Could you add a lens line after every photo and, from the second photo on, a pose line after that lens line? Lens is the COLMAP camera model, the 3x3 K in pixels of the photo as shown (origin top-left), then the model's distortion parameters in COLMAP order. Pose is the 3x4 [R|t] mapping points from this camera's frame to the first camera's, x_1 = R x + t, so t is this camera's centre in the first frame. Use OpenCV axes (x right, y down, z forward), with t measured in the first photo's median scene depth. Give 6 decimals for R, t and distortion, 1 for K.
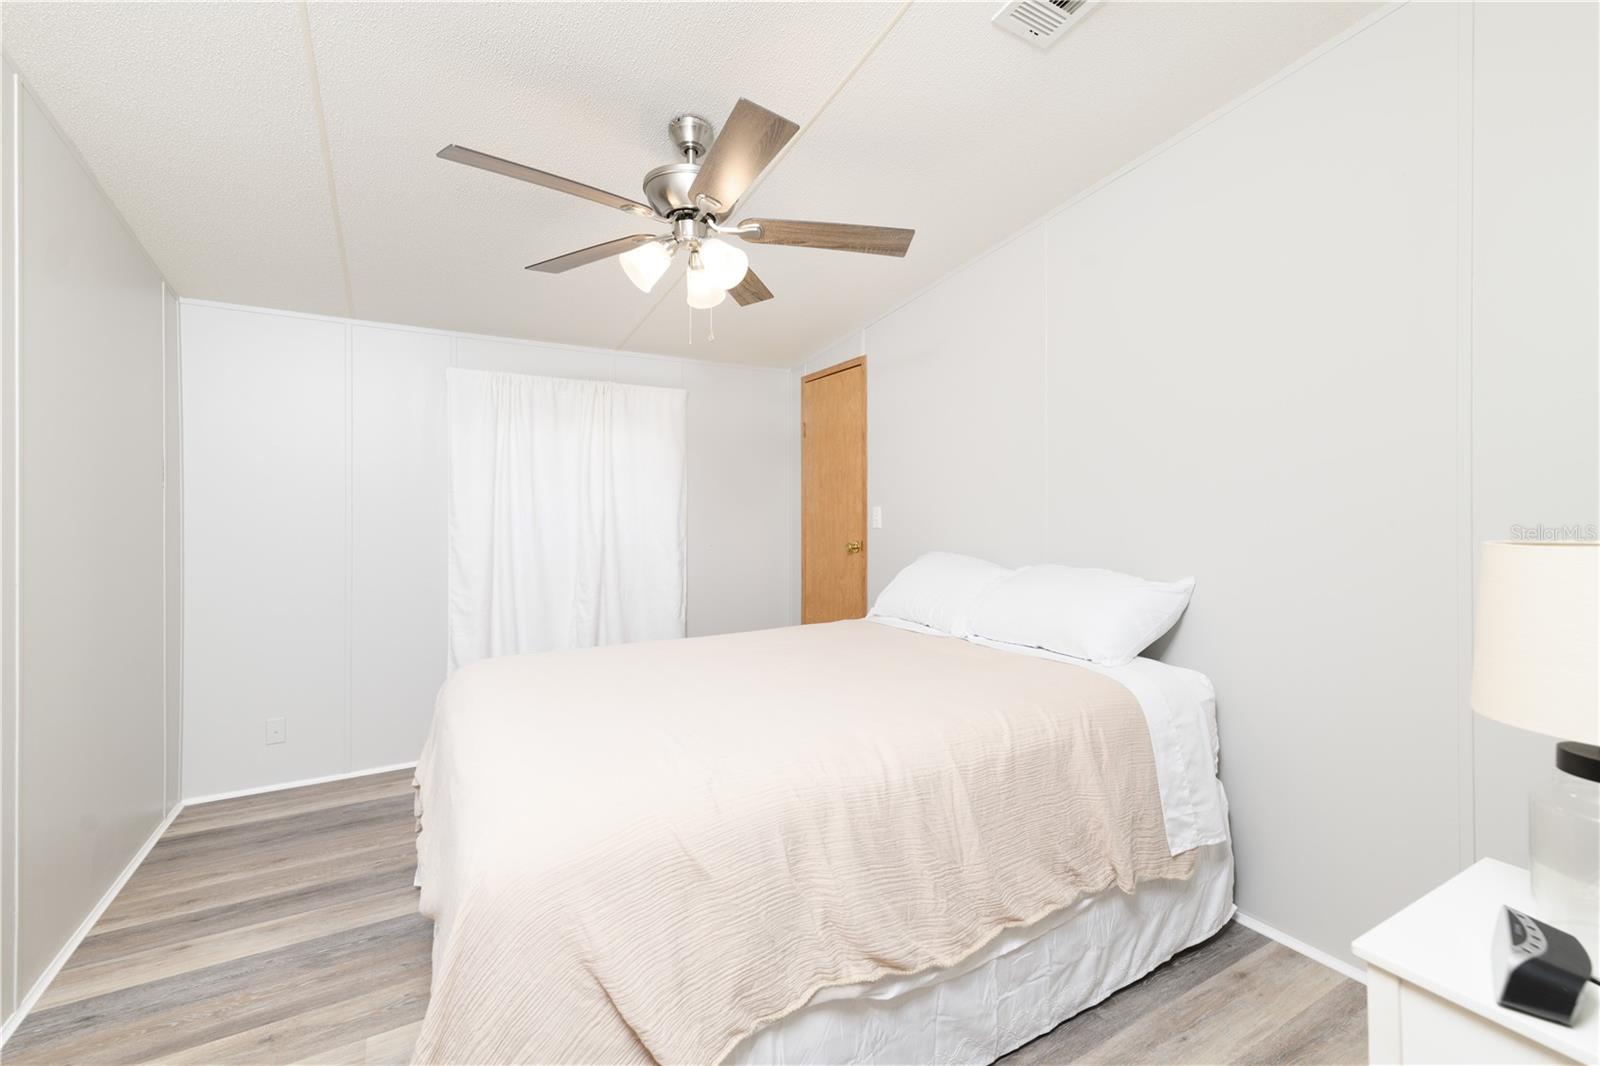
lens RADIAL K [[697.0, 0, 805.6], [0, 697.0, 527.7], [0, 0, 1]] dist [-0.001428, -0.000389]
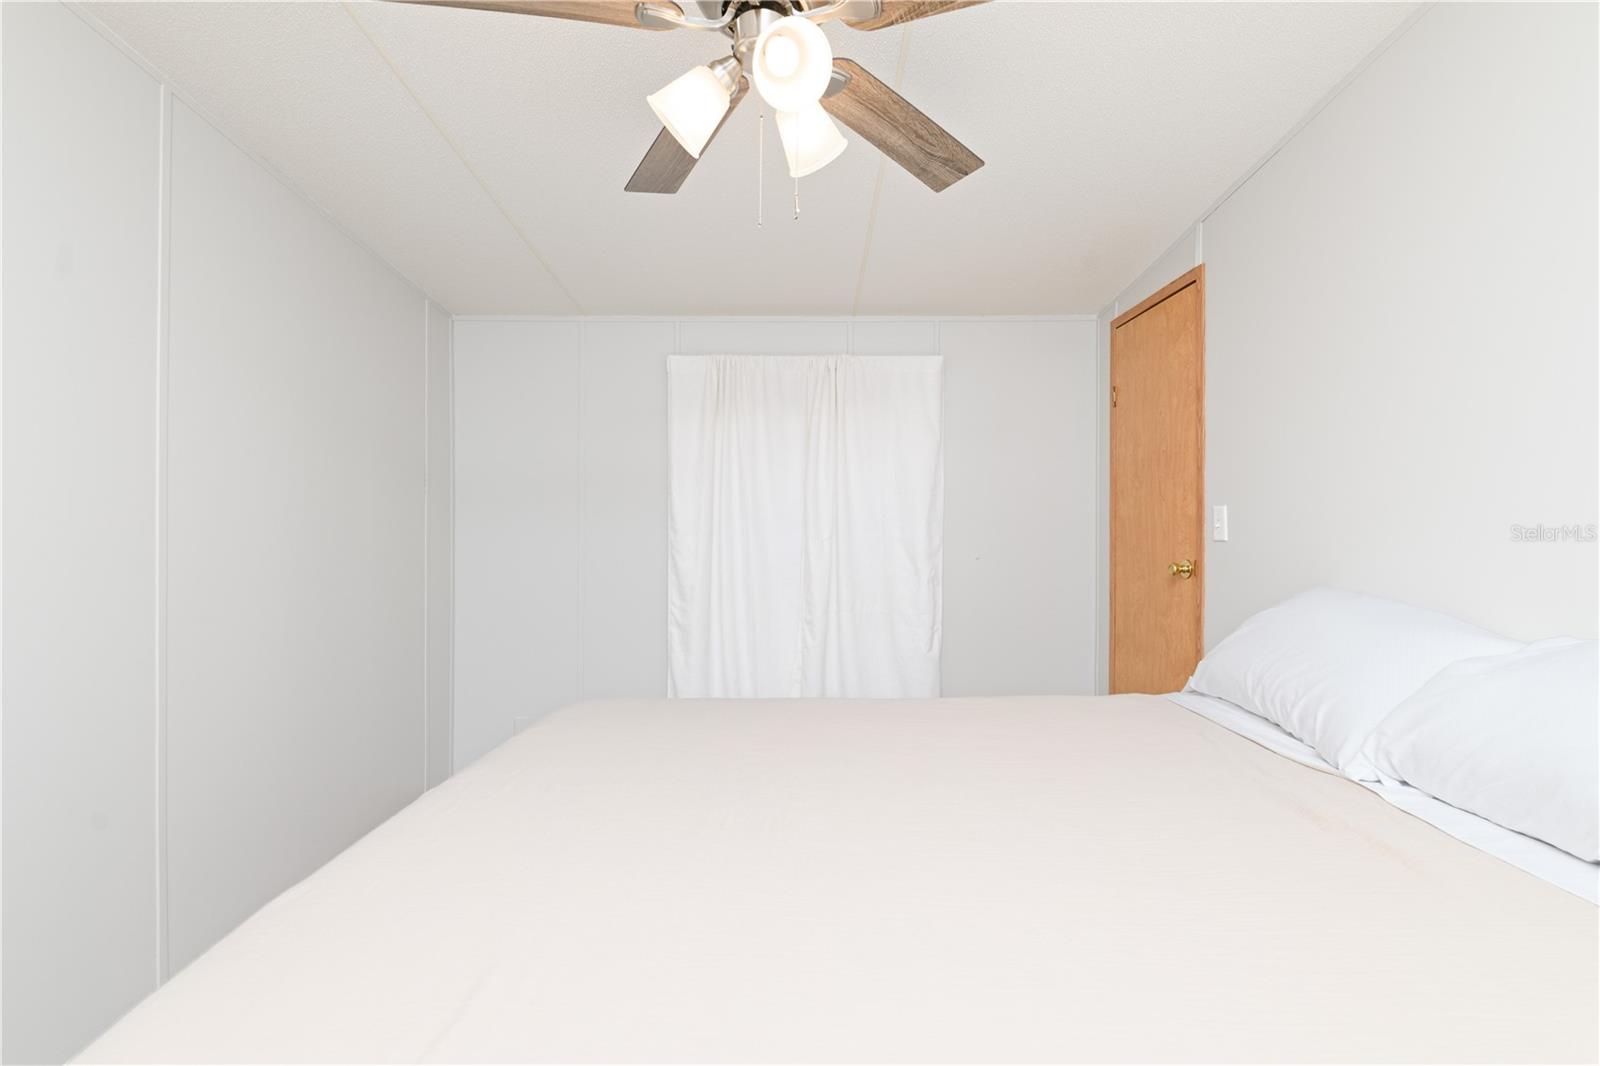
lens RADIAL K [[697.0, 0, 805.6], [0, 697.0, 527.7], [0, 0, 1]] dist [-0.001428, -0.000389]
pose [[0.867120, 0.008193, -0.498031, 0.088850], [-0.010924, 0.999937, -0.002569, -0.005245], [0.497979, 0.007669, 0.867155, 0.278109]]
